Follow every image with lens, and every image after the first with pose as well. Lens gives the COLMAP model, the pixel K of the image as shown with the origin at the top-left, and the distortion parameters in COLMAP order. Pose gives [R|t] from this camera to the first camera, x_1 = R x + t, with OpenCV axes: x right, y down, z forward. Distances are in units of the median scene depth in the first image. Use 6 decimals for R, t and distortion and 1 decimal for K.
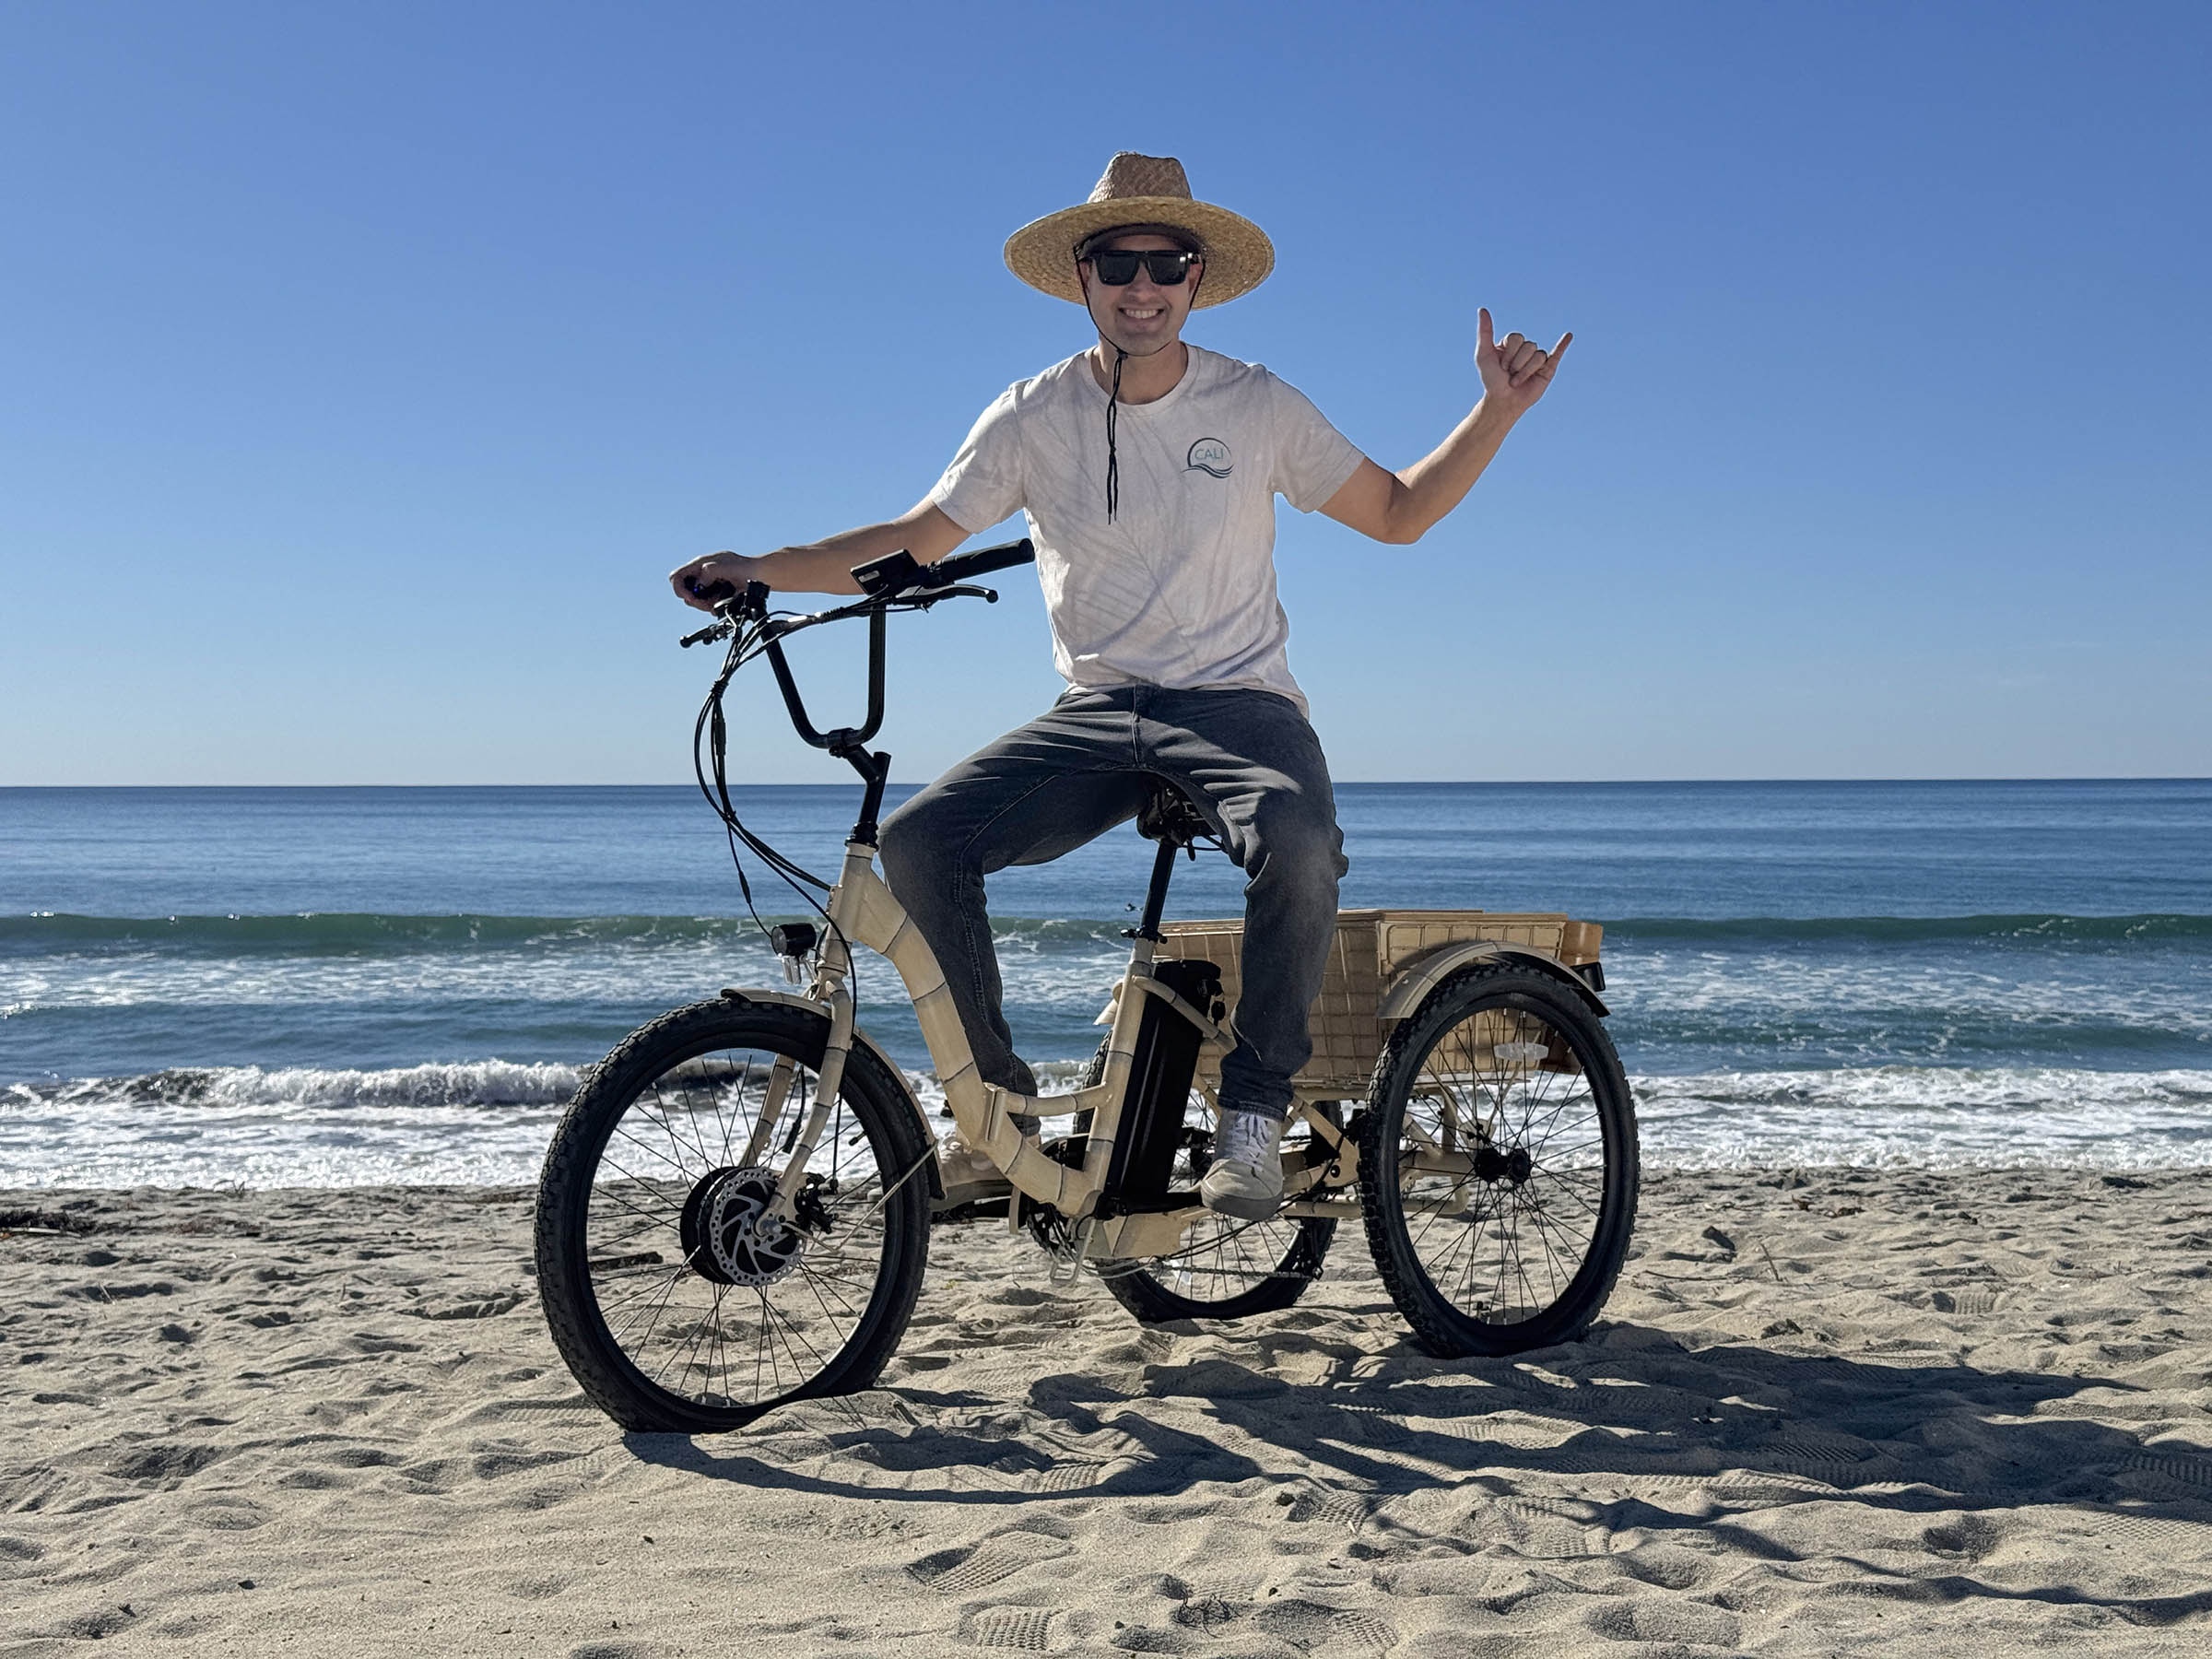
lens RADIAL K [[3083.5, 0, 1106.0], [0, 3083.5, 829.5], [0, 0, 1]] dist [0.168016, 0.018777]
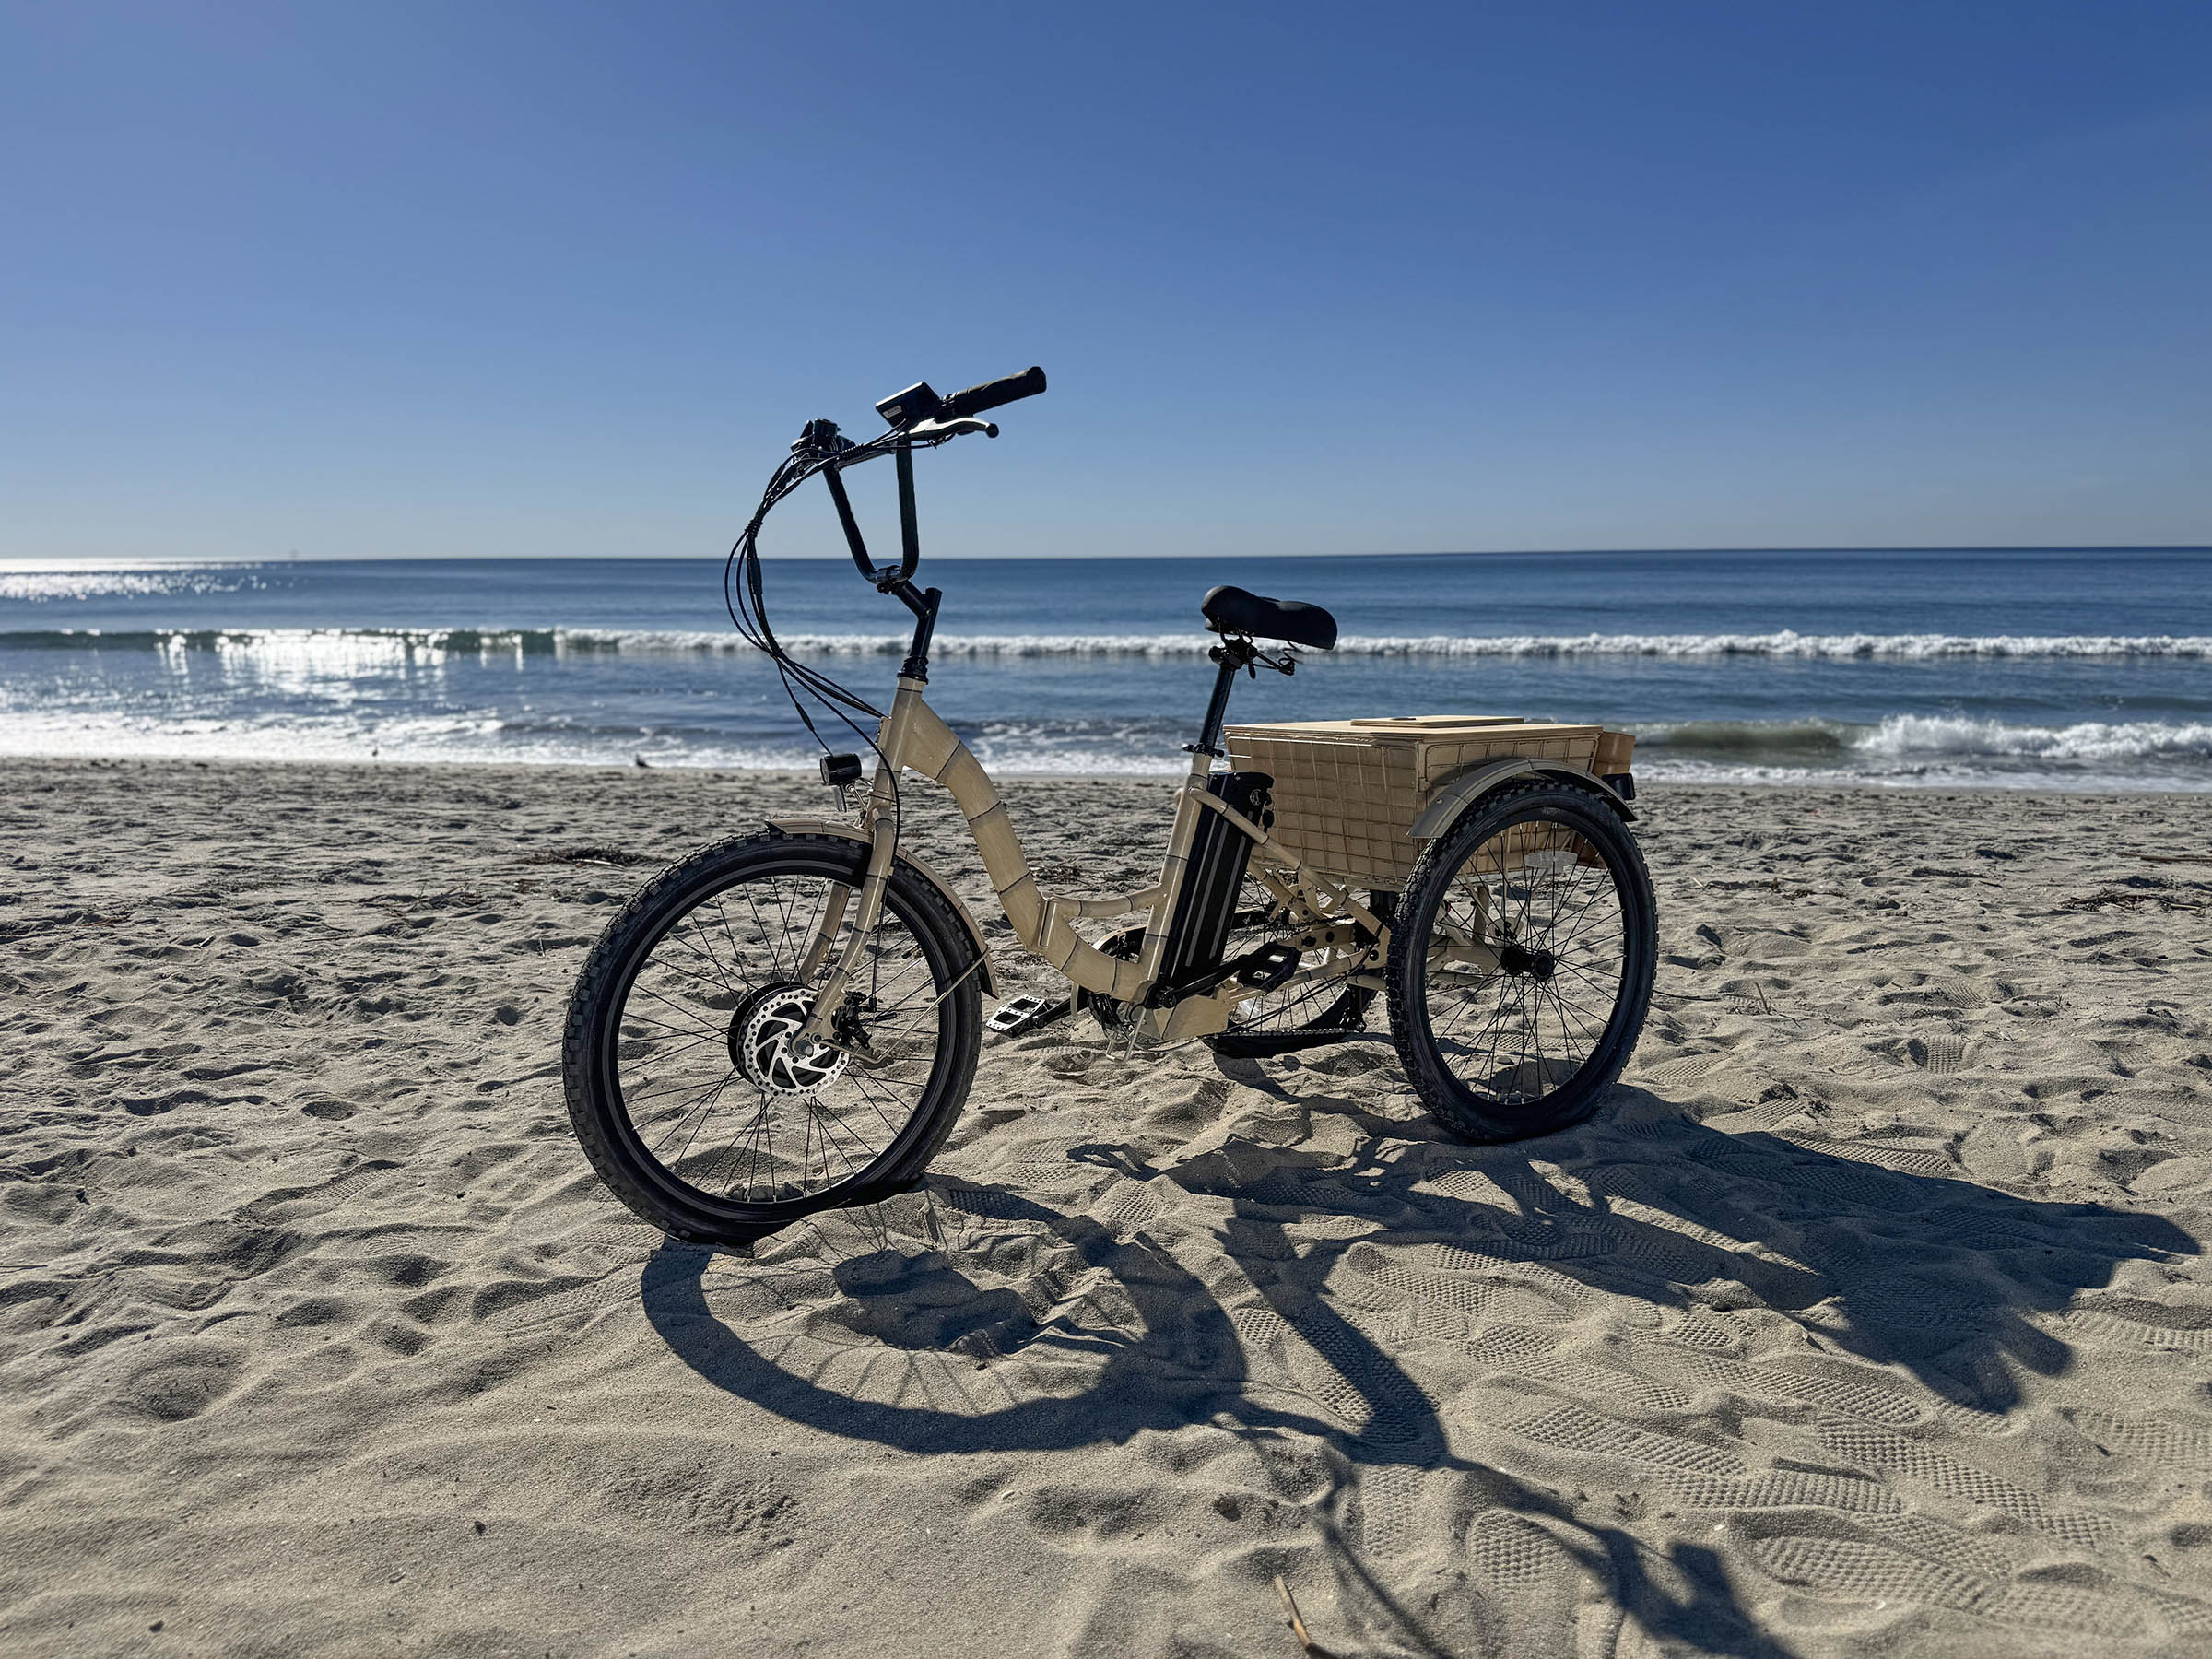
lens RADIAL K [[1453.4, 0, 1106.0], [0, 1453.4, 829.5], [0, 0, 1]] dist [0.088737, -0.108755]
pose [[0.985308, 0.026676, -0.168693, 0.069077], [0.002655, 0.985215, 0.171302, -0.028043], [0.170768, -0.169233, 0.970669, 0.491173]]
